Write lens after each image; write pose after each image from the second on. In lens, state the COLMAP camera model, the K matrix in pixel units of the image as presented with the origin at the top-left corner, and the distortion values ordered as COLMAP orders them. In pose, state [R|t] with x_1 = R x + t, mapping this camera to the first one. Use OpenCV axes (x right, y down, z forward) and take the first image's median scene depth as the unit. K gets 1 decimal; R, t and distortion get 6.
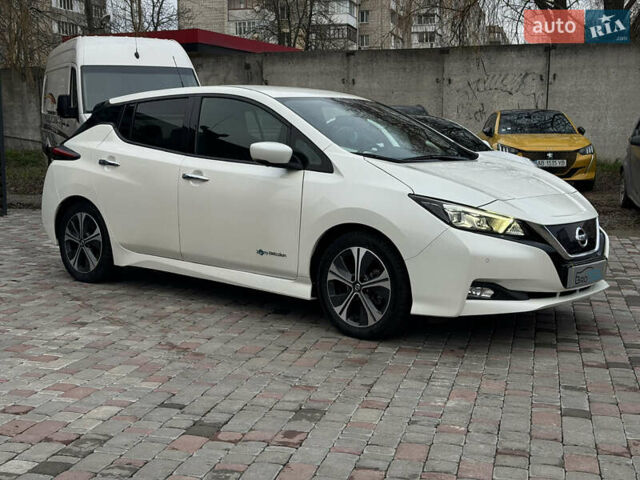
lens RADIAL K [[820.8, 0, 320.0], [0, 820.8, 238.1], [0, 0, 1]] dist [0.145491, 0.000000]
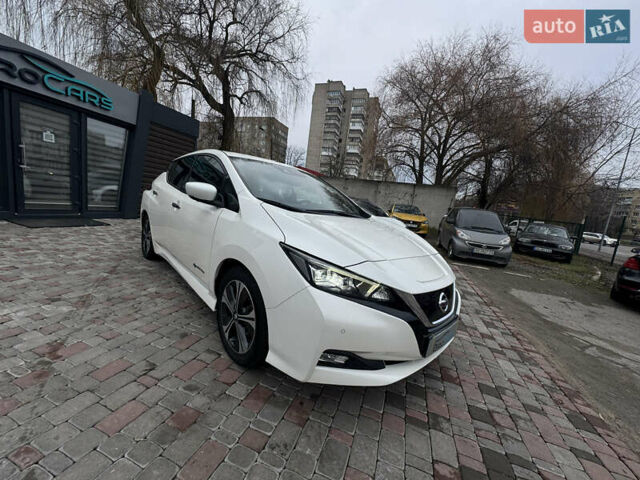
lens RADIAL K [[255.1, 0, 320.2], [0, 255.1, 243.9], [0, 0, 1]] dist [-0.000408, -0.000002]
pose [[0.989047, 0.137781, -0.052931, 0.158269], [-0.136352, 0.990214, 0.029751, -0.061867], [0.056512, -0.022208, 0.998155, 0.639927]]
